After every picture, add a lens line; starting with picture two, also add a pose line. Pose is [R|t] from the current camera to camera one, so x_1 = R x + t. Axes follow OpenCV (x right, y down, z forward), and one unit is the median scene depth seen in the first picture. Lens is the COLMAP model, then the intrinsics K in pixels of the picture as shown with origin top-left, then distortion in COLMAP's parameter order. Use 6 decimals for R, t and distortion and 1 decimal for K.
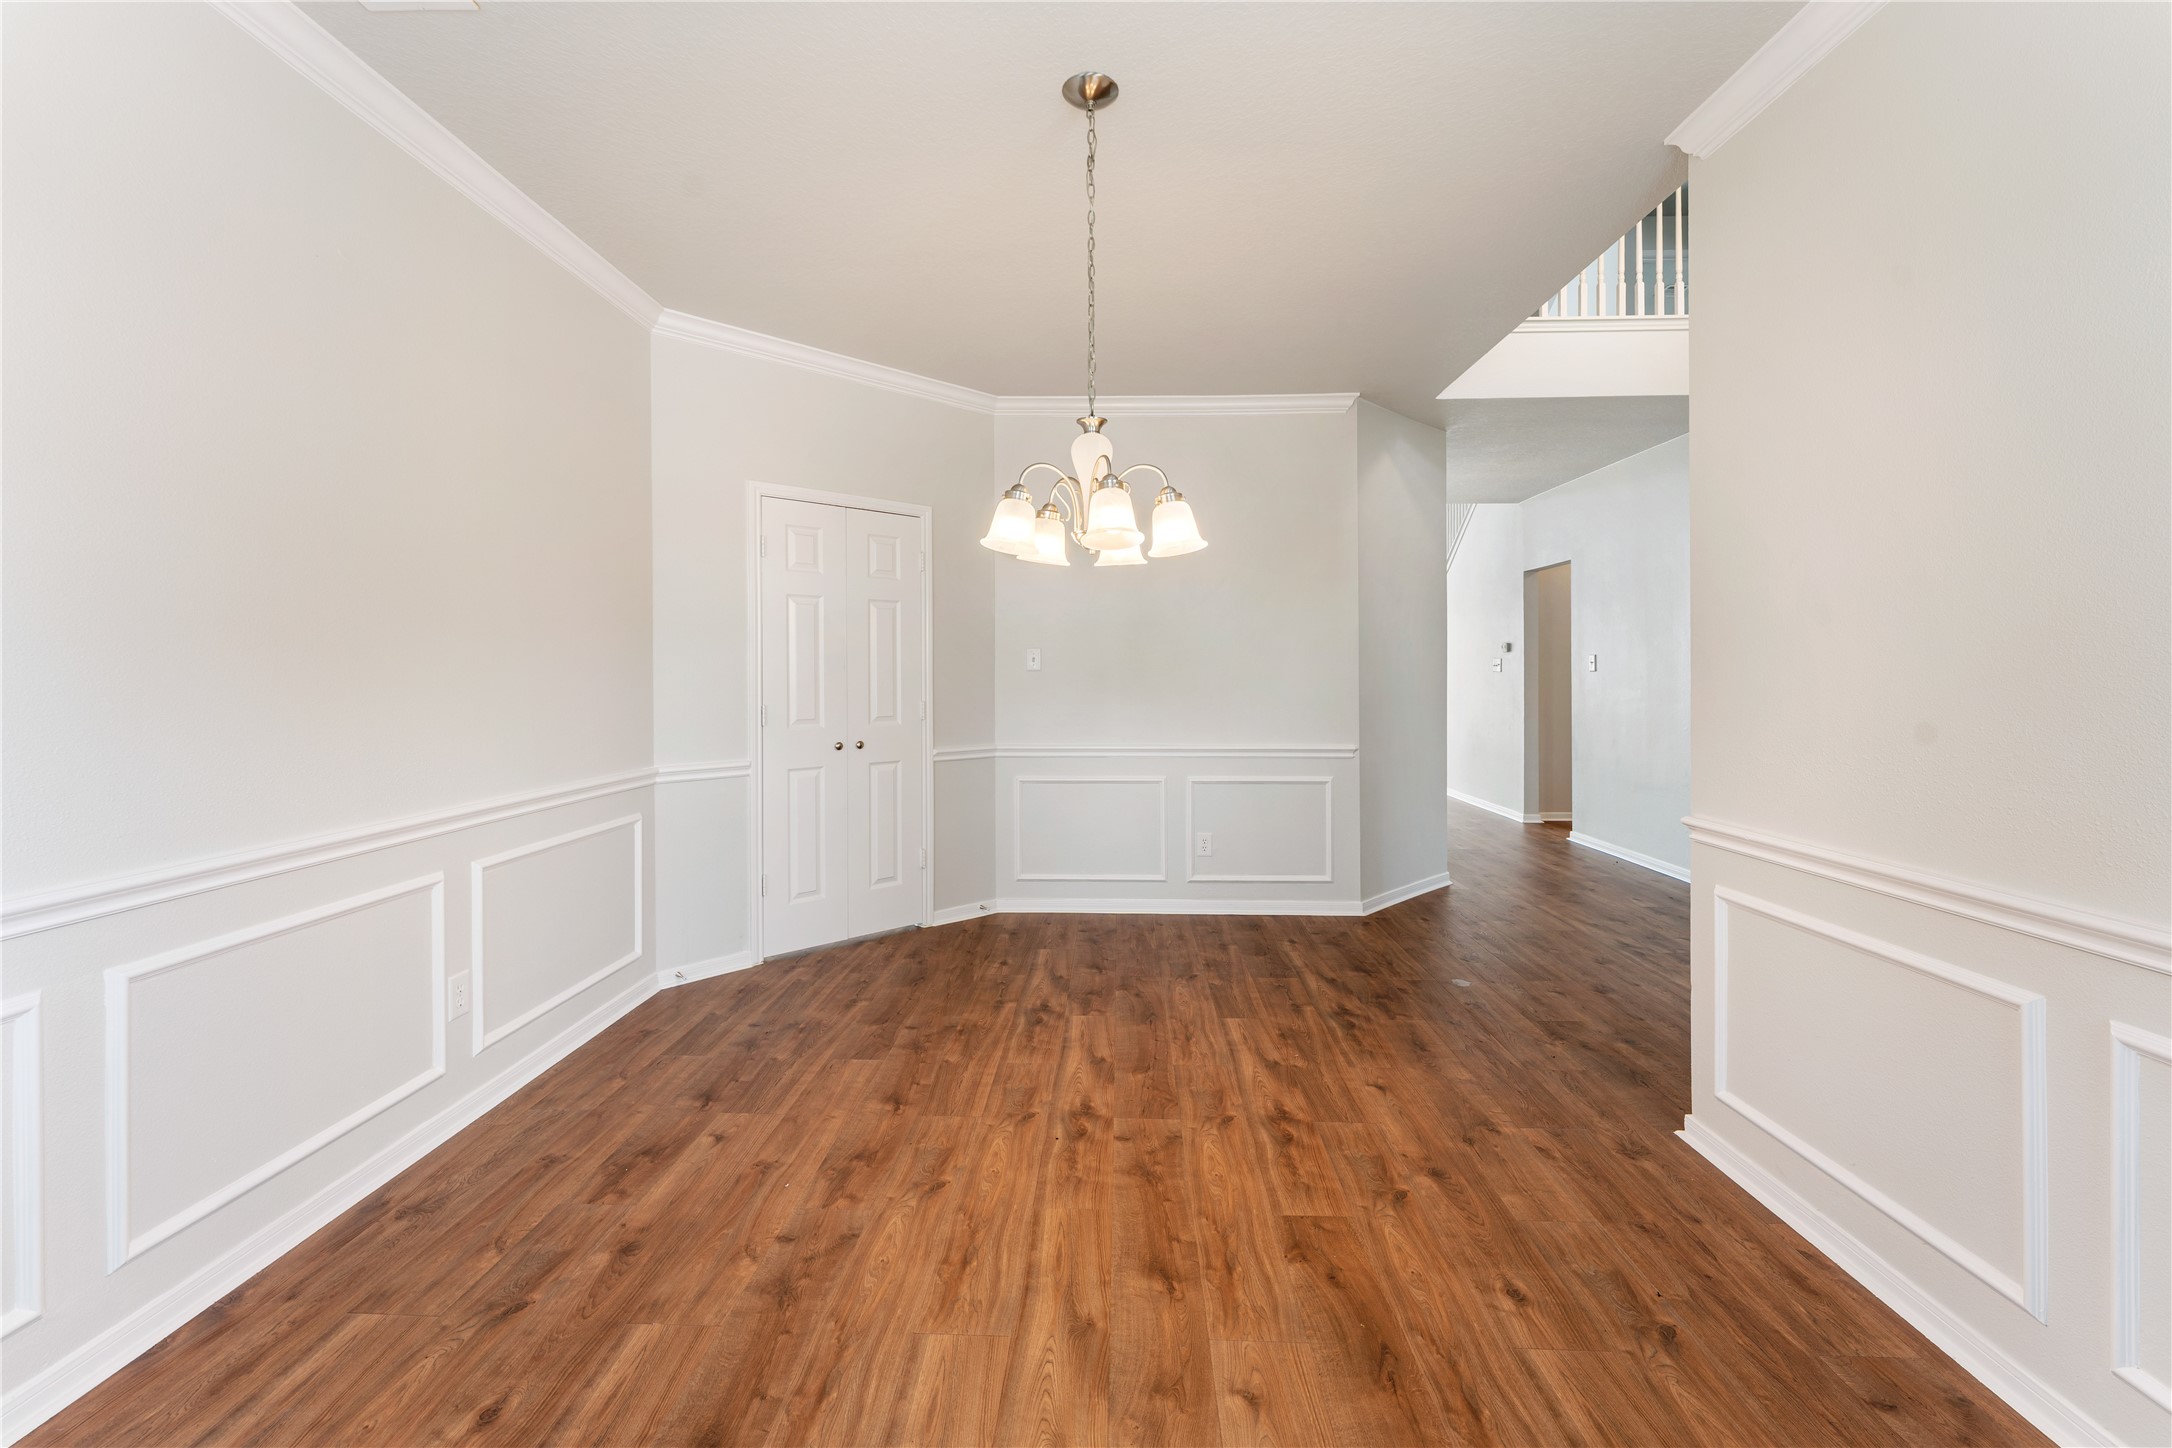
lens RADIAL K [[879.2, 0, 1116.9], [0, 879.2, 684.6], [0, 0, 1]] dist [0.000626, -0.000192]
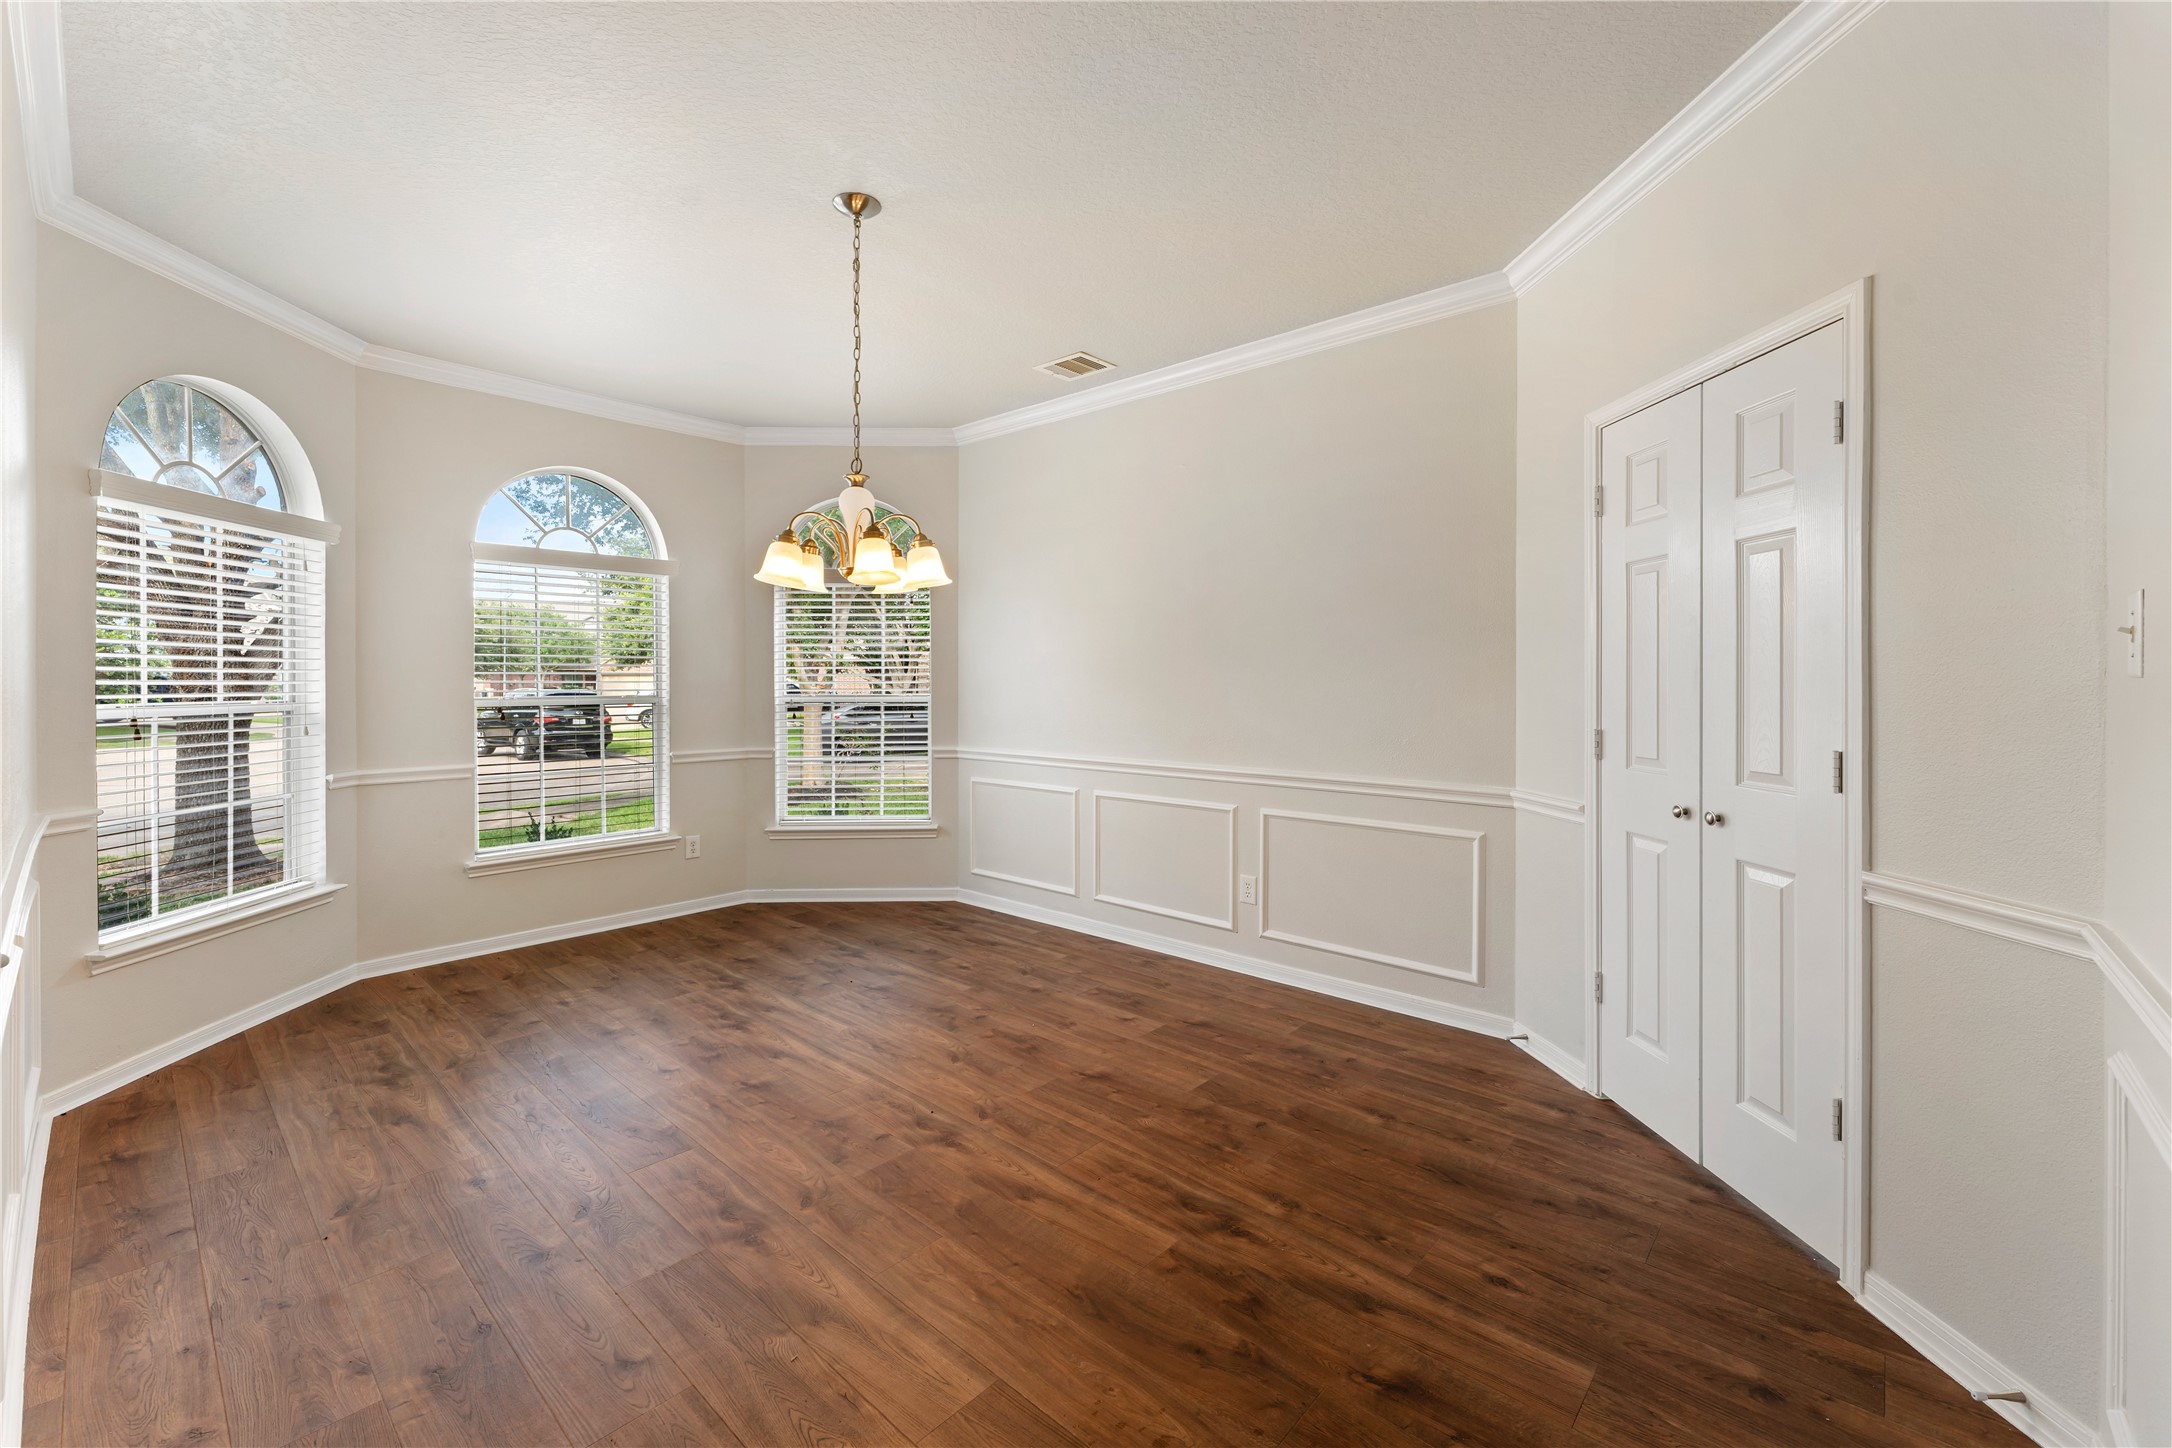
lens RADIAL K [[879.2, 0, 1116.9], [0, 879.2, 684.6], [0, 0, 1]] dist [0.000626, -0.000192]
pose [[-0.639736, 0.003125, -0.768589, 0.564181], [-0.009177, 0.999889, 0.011704, -0.027494], [0.768540, 0.014541, -0.639636, 1.689443]]
